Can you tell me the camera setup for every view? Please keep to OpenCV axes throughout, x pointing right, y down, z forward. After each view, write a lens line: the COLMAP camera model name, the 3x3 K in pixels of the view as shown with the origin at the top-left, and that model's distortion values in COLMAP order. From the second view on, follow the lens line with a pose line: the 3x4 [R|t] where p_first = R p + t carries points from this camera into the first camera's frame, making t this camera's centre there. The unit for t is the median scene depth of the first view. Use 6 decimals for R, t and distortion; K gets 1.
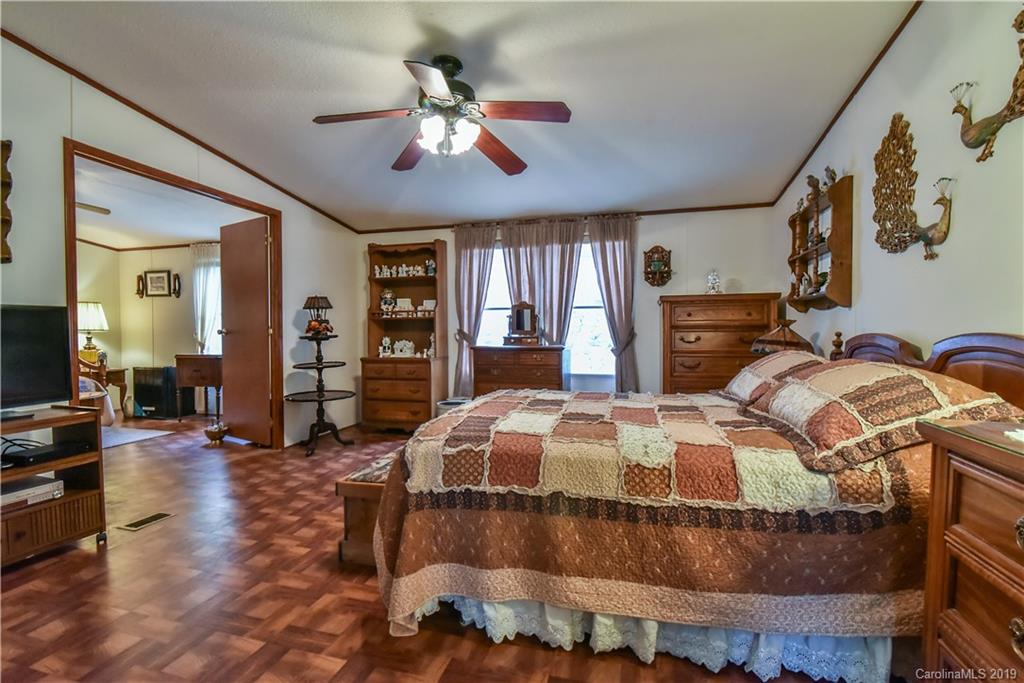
lens RADIAL K [[472.5, 0, 508.7], [0, 472.5, 342.3], [0, 0, 1]] dist [-0.011496, 0.000844]
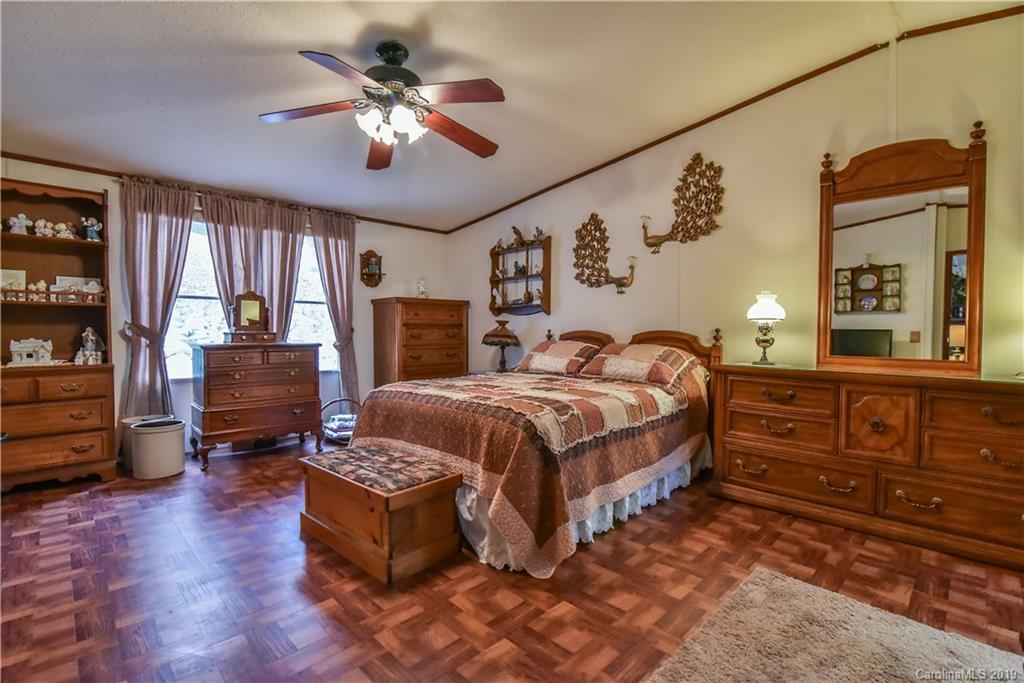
lens RADIAL K [[472.5, 0, 508.2], [0, 472.5, 341.5], [0, 0, 1]] dist [-0.011496, 0.000844]
pose [[0.498067, -0.015783, 0.866995, -0.533727], [0.012985, 0.999858, 0.010742, 0.000822], [-0.867041, 0.005908, 0.498202, 0.192919]]
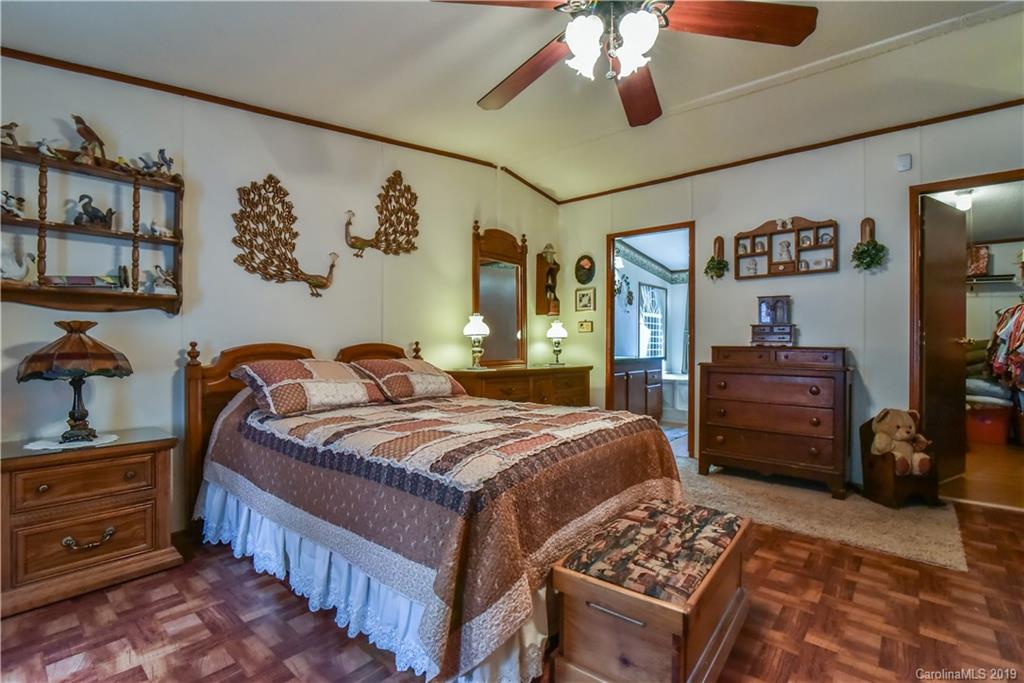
lens RADIAL K [[472.5, 0, 506.1], [0, 472.5, 342.0], [0, 0, 1]] dist [-0.011496, 0.000844]
pose [[-0.903644, -0.001390, 0.428283, -0.174127], [0.006898, 0.999818, 0.017798, -0.022257], [-0.428229, 0.019037, -0.903470, 1.033701]]
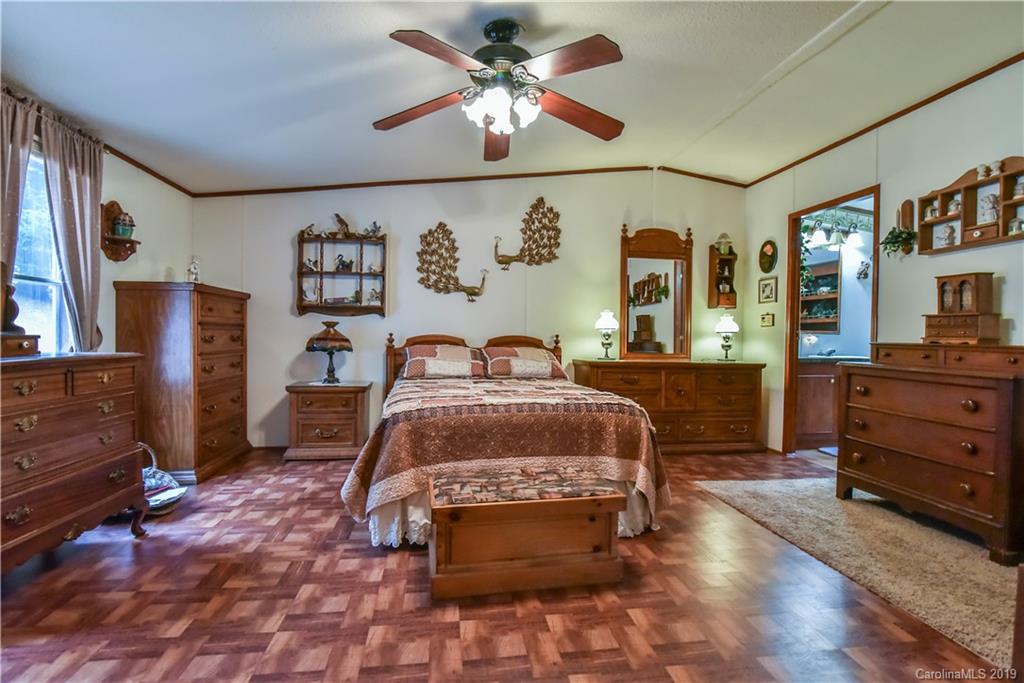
lens RADIAL K [[472.5, 0, 507.7], [0, 472.5, 340.5], [0, 0, 1]] dist [-0.011496, 0.000844]
pose [[-0.405665, -0.013484, 0.913922, -0.589168], [0.005597, 0.999836, 0.017236, -0.013908], [-0.914005, 0.012107, -0.405523, 0.838199]]
